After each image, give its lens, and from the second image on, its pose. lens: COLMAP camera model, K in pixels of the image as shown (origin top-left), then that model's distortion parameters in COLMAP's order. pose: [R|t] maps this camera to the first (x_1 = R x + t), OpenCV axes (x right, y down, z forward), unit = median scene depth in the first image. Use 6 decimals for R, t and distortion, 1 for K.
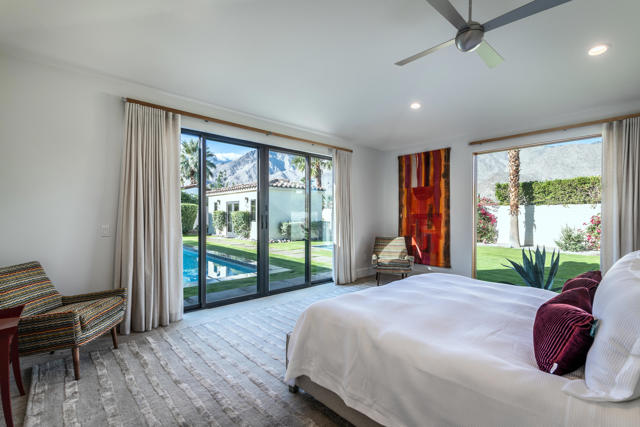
lens RADIAL K [[290.1, 0, 320.0], [0, 290.1, 213.5], [0, 0, 1]] dist [-0.000074, -0.000101]
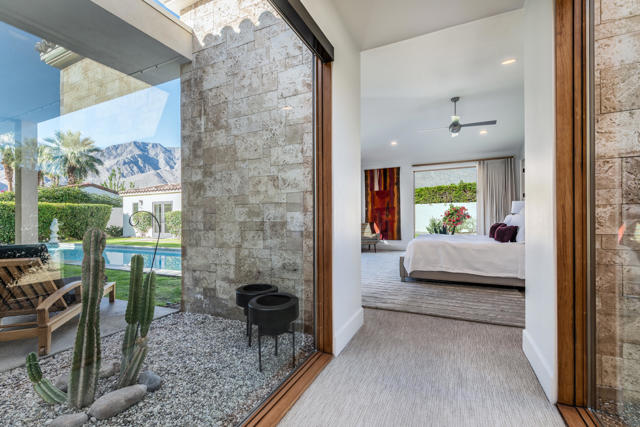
lens RADIAL K [[278.6, 0, 320.0], [0, 278.6, 213.5], [0, 0, 1]] dist [0.002271, 0.000059]
pose [[0.921202, -0.015211, 0.388786, -0.514898], [0.017383, 0.999847, -0.002068, 0.028856], [-0.388695, 0.008663, 0.921326, -0.246467]]
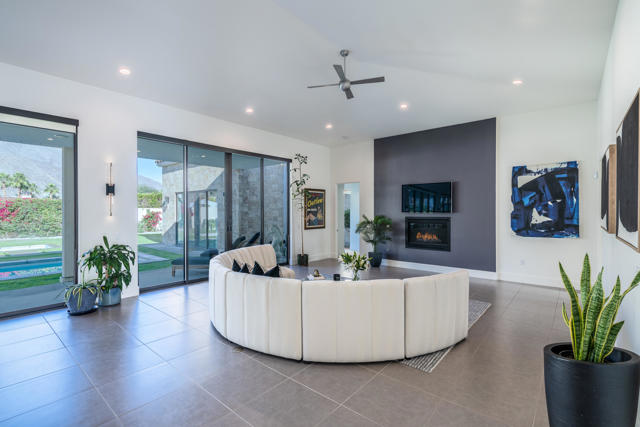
lens RADIAL K [[299.9, 0, 320.0], [0, 299.9, 213.5], [0, 0, 1]] dist [0.000226, 0.000048]
pose [[-0.132509, -0.012912, 0.991098, -2.331697], [-0.004933, 0.999911, 0.012368, -0.052739], [-0.991170, -0.003250, -0.132561, 0.164113]]
